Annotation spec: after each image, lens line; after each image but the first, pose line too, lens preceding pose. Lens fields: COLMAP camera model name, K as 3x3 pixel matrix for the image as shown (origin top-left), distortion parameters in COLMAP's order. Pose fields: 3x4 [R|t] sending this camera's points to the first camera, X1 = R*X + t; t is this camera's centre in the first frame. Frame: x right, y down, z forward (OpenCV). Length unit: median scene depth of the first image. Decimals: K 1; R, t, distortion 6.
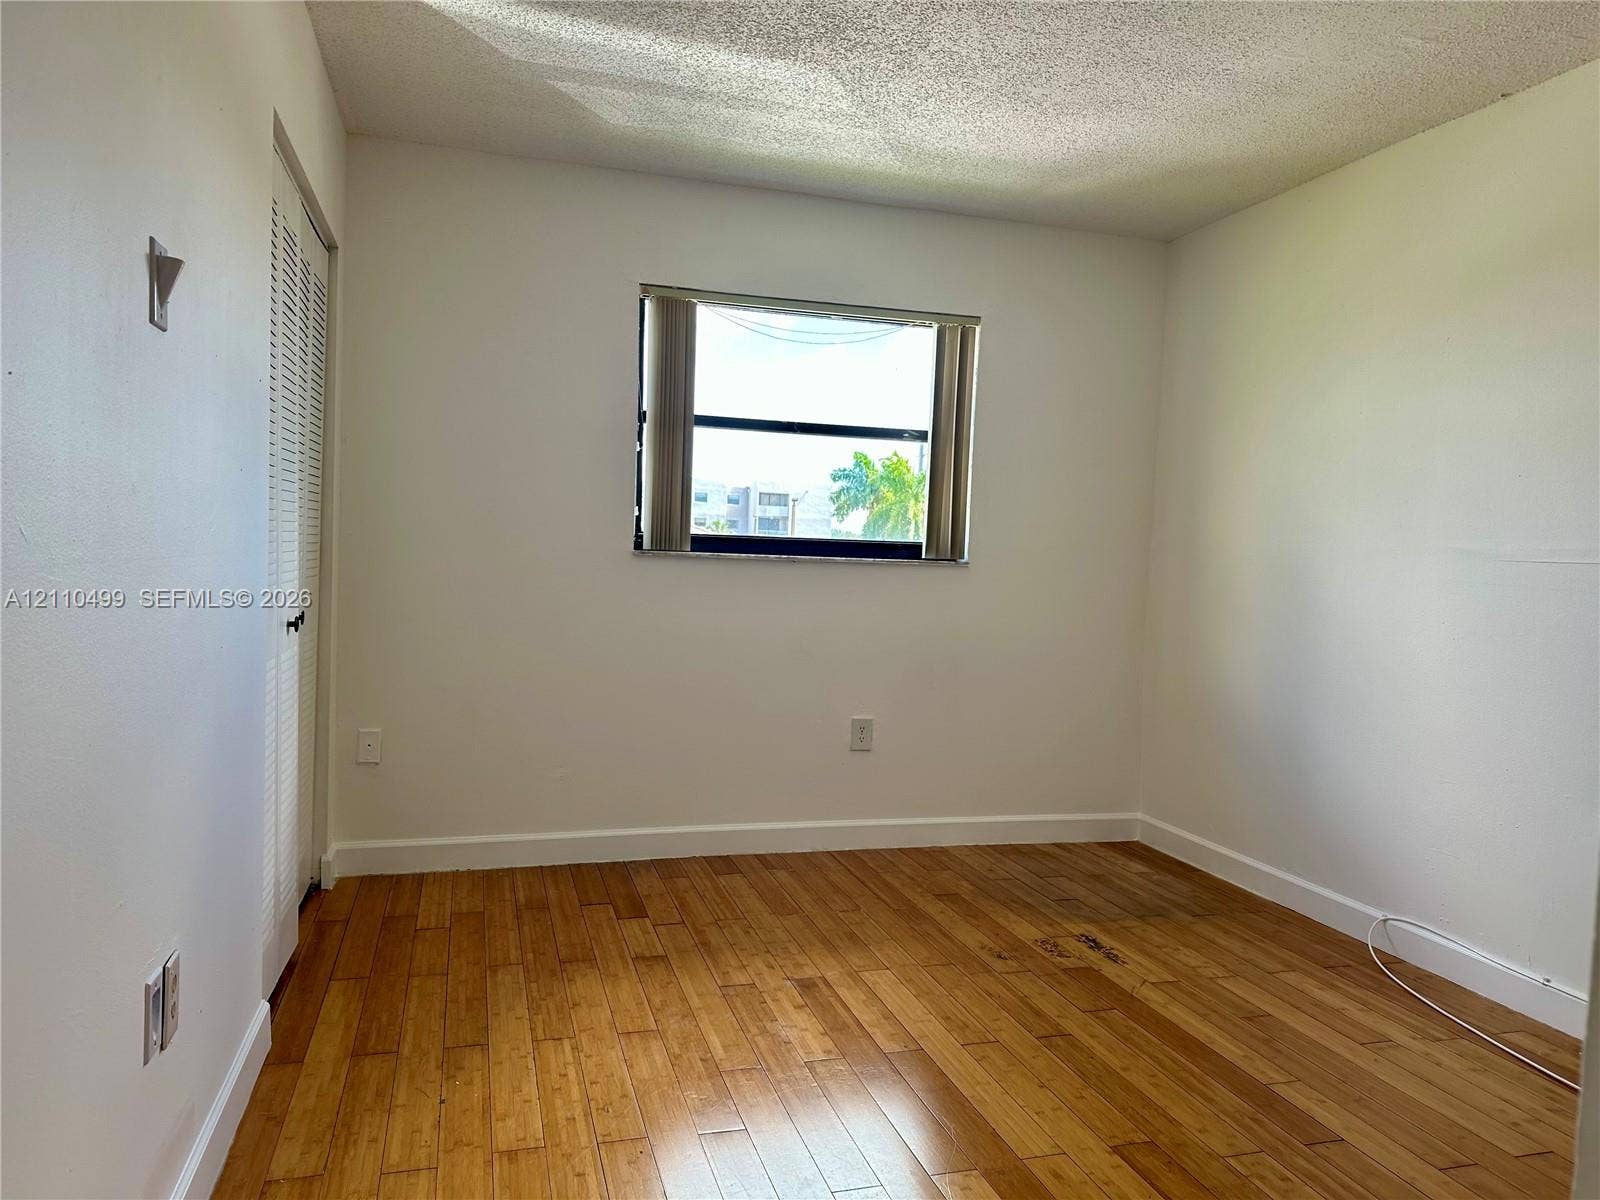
lens RADIAL K [[1114.2, 0, 806.8], [0, 1114.2, 604.0], [0, 0, 1]] dist [0.063523, -0.086547]
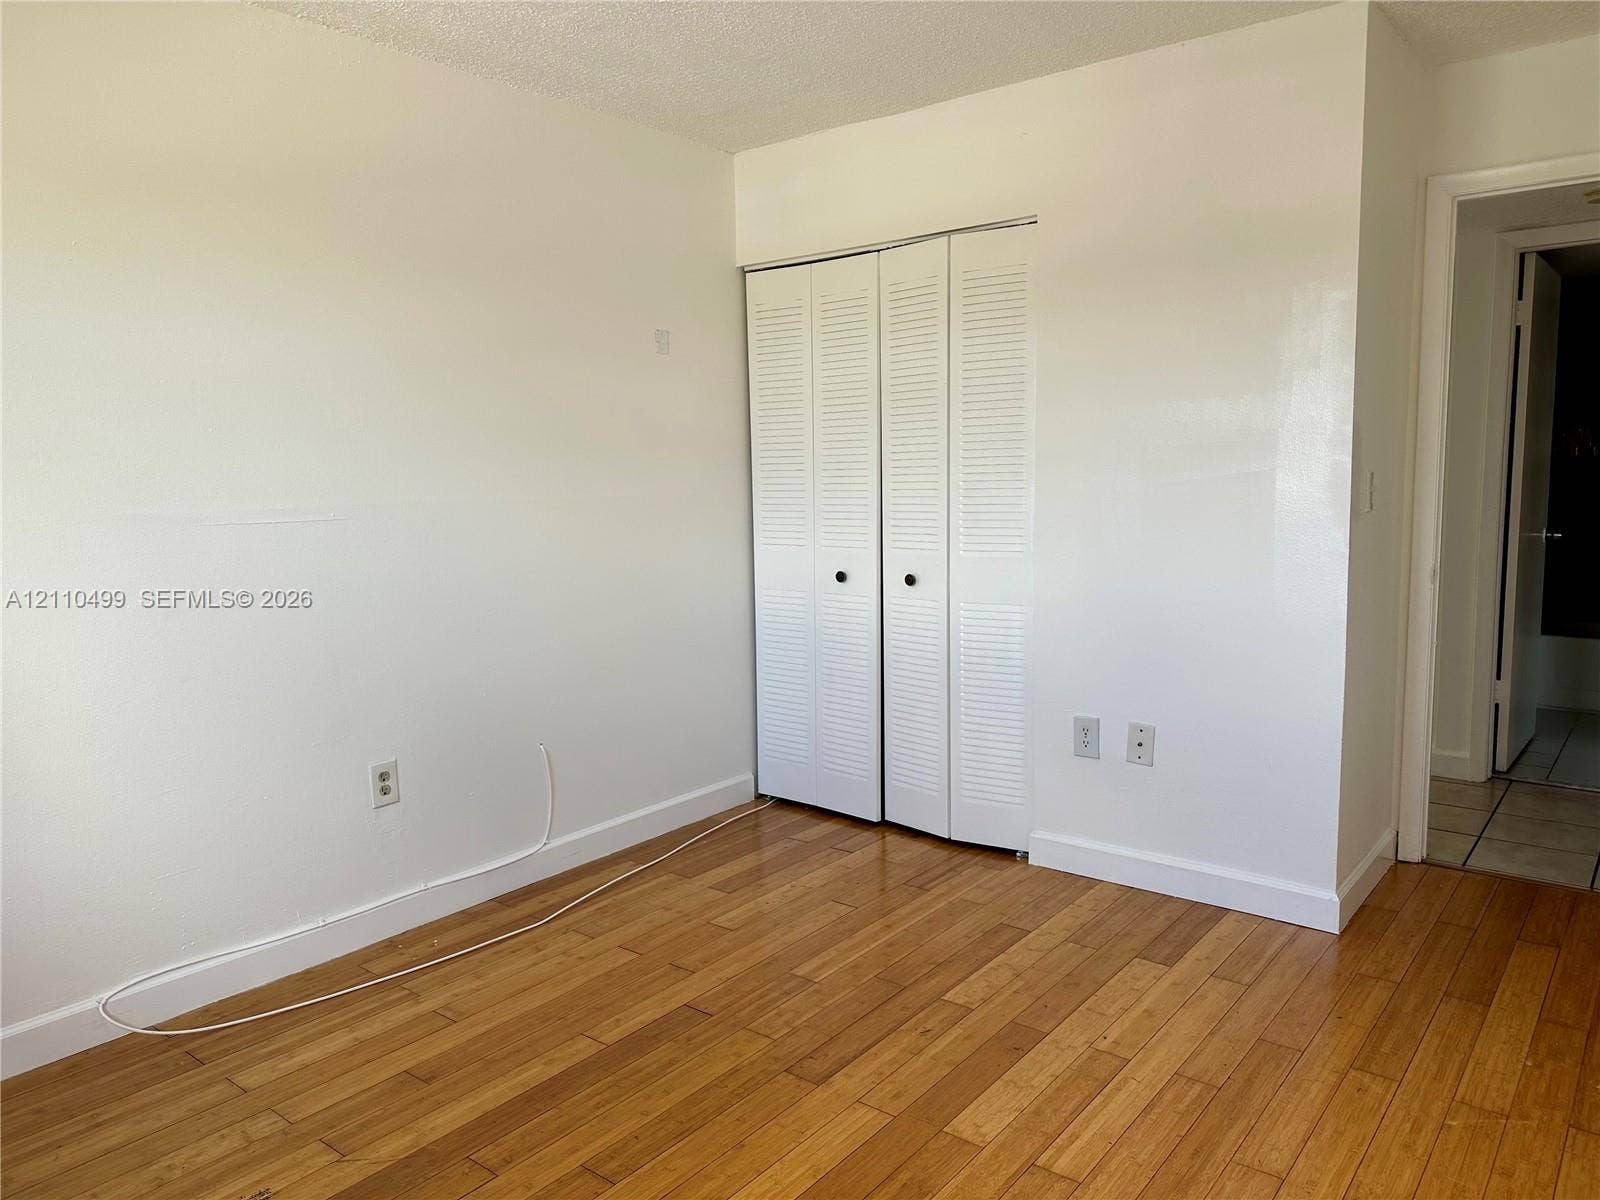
lens RADIAL K [[1130.5, 0, 804.8], [0, 1130.5, 598.6], [0, 0, 1]] dist [0.065818, -0.042564]
pose [[-0.585826, -0.105901, 0.803488, -0.380998], [0.033654, 0.987392, 0.154677, -0.096600], [-0.809738, 0.117655, -0.574876, 1.117055]]
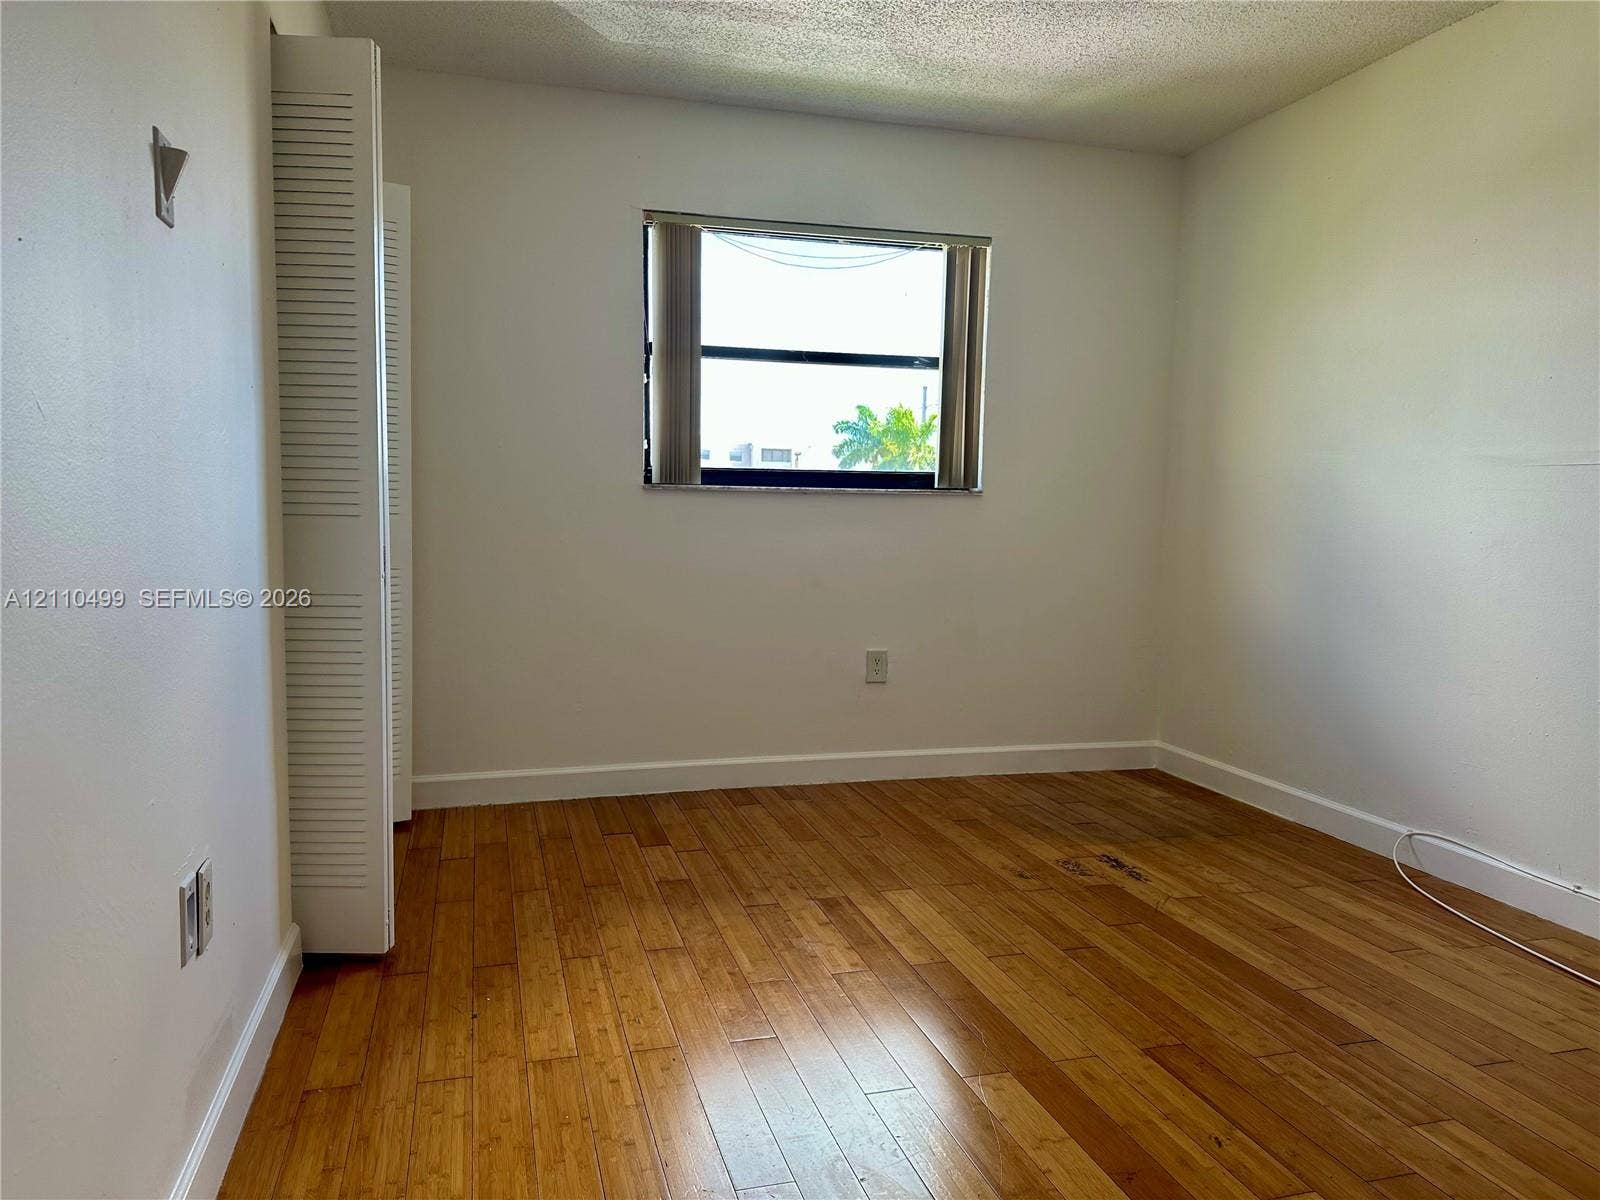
lens RADIAL K [[1114.2, 0, 796.1], [0, 1114.2, 604.8], [0, 0, 1]] dist [0.063523, -0.086547]
pose [[0.999690, -0.020249, -0.014503, -0.010246], [0.020808, 0.999004, 0.039463, 0.029623], [0.013689, -0.039752, 0.999116, 0.008853]]
